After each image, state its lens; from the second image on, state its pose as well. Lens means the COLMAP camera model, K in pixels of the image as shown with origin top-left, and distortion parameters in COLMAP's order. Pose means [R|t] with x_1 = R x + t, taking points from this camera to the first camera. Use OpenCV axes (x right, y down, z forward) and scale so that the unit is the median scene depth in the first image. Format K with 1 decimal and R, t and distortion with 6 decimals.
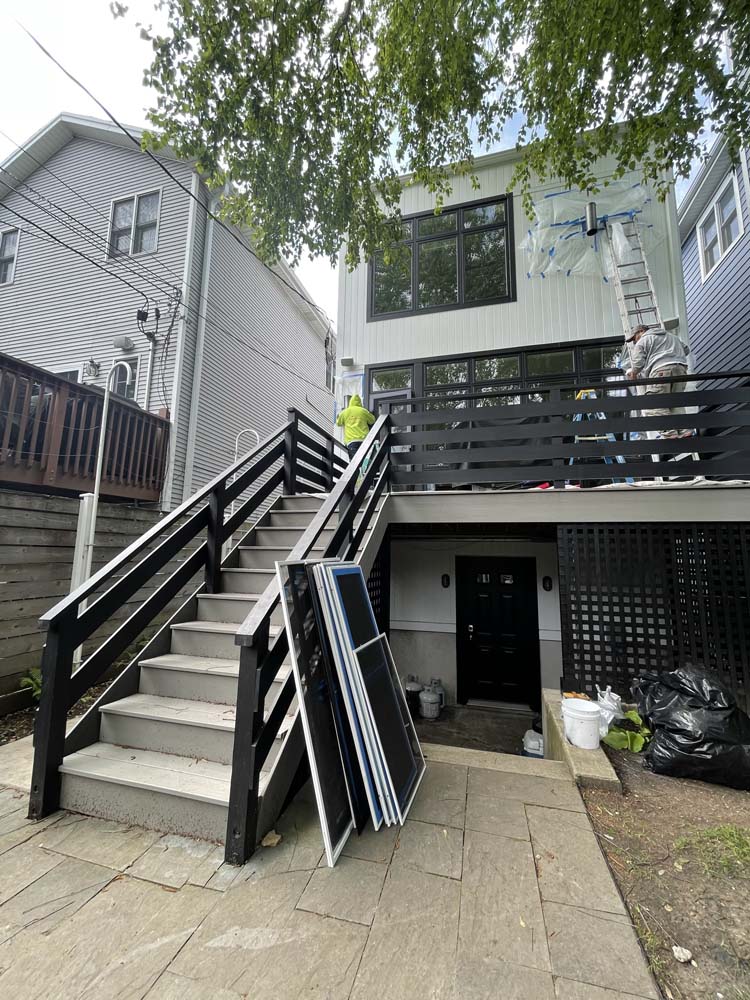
lens RADIAL K [[401.7, 0, 377.2], [0, 401.7, 497.4], [0, 0, 1]] dist [-0.002319, -0.000222]
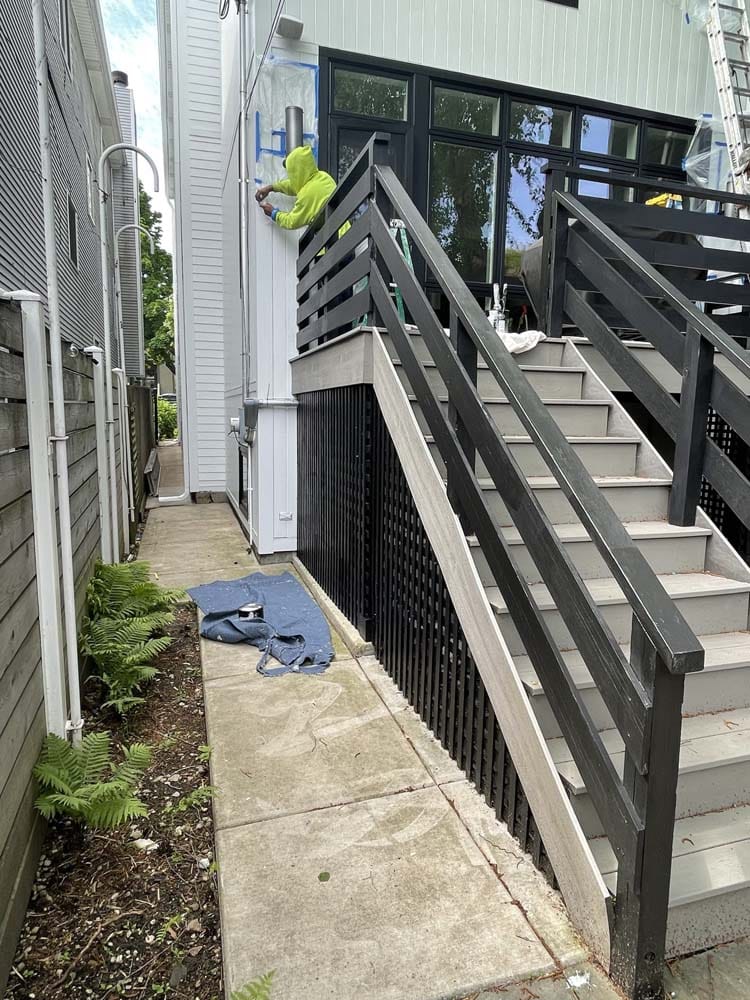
lens RADIAL K [[633.5, 0, 379.6], [0, 633.5, 496.2], [0, 0, 1]] dist [-0.003119, -0.006478]
pose [[0.837901, -0.074590, 0.540702, -0.502617], [-0.079770, 0.963248, 0.256497, -0.002957], [-0.539962, -0.258051, 0.801156, 0.231231]]
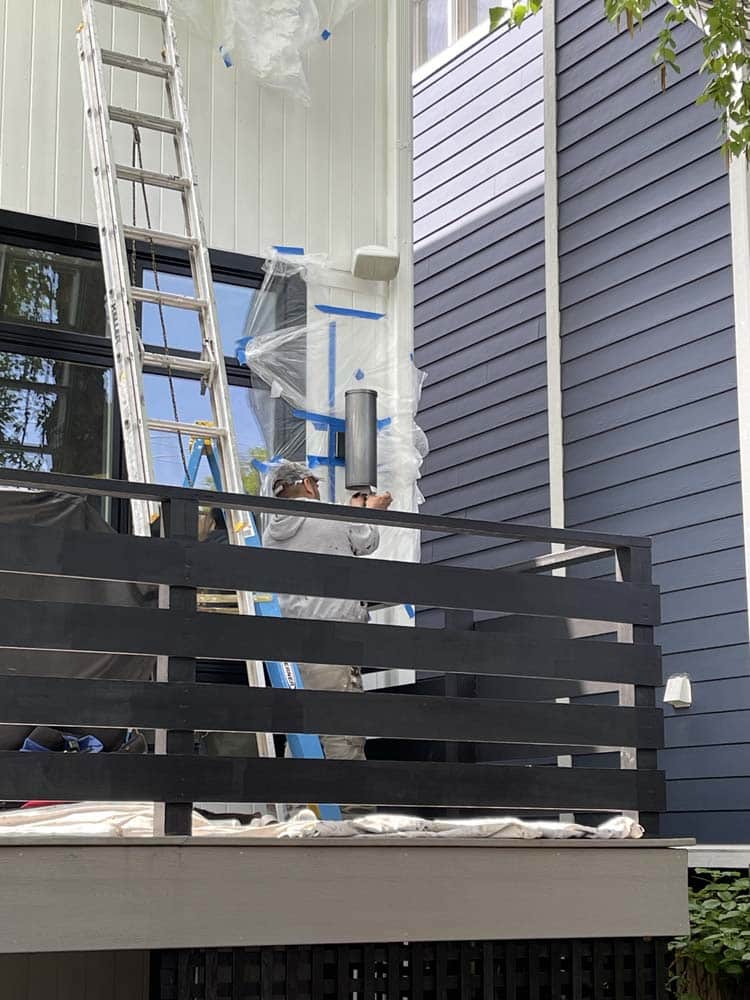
lens RADIAL K [[1787.8, 0, 375.0], [0, 1787.8, 500.0], [0, 0, 1]] dist [0.060792, 0.107910]
pose [[0.703542, 0.122278, 0.700055, -0.267772], [-0.086631, 0.992496, -0.086296, -0.104827], [-0.705354, 0.000066, 0.708855, -0.046011]]
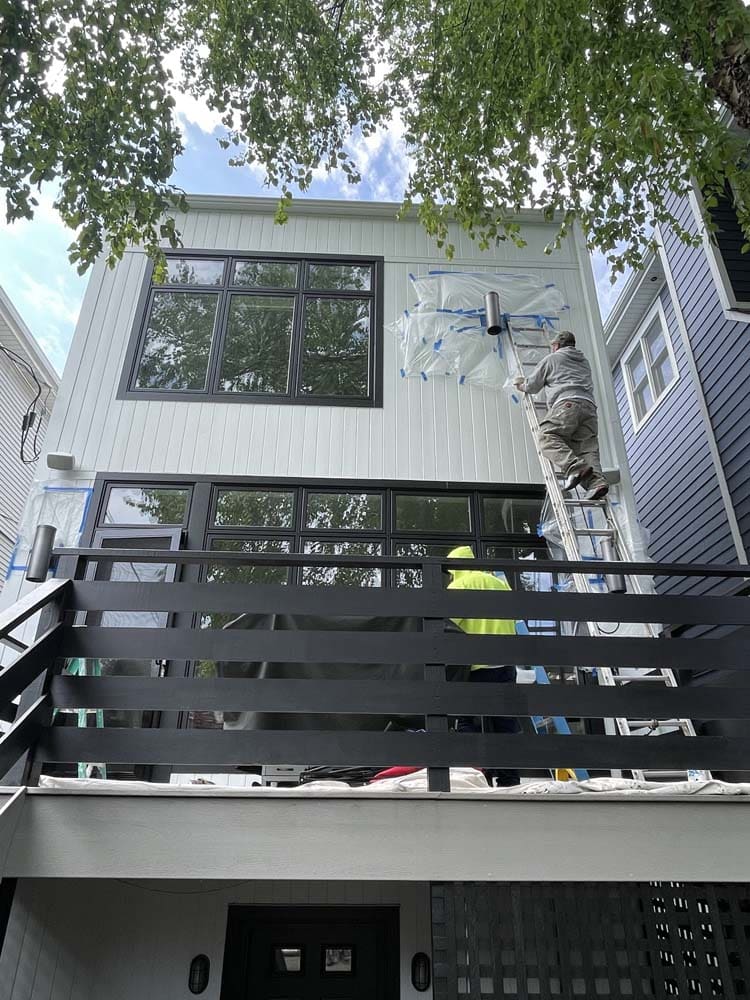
lens RADIAL K [[646.1, 0, 378.4], [0, 646.1, 499.6], [0, 0, 1]] dist [-0.004902, 0.001061]
pose [[0.950843, 0.129361, 0.281359, 0.096440], [-0.035752, 0.948351, -0.315202, -0.060198], [-0.307602, 0.289649, 0.906358, 0.185172]]
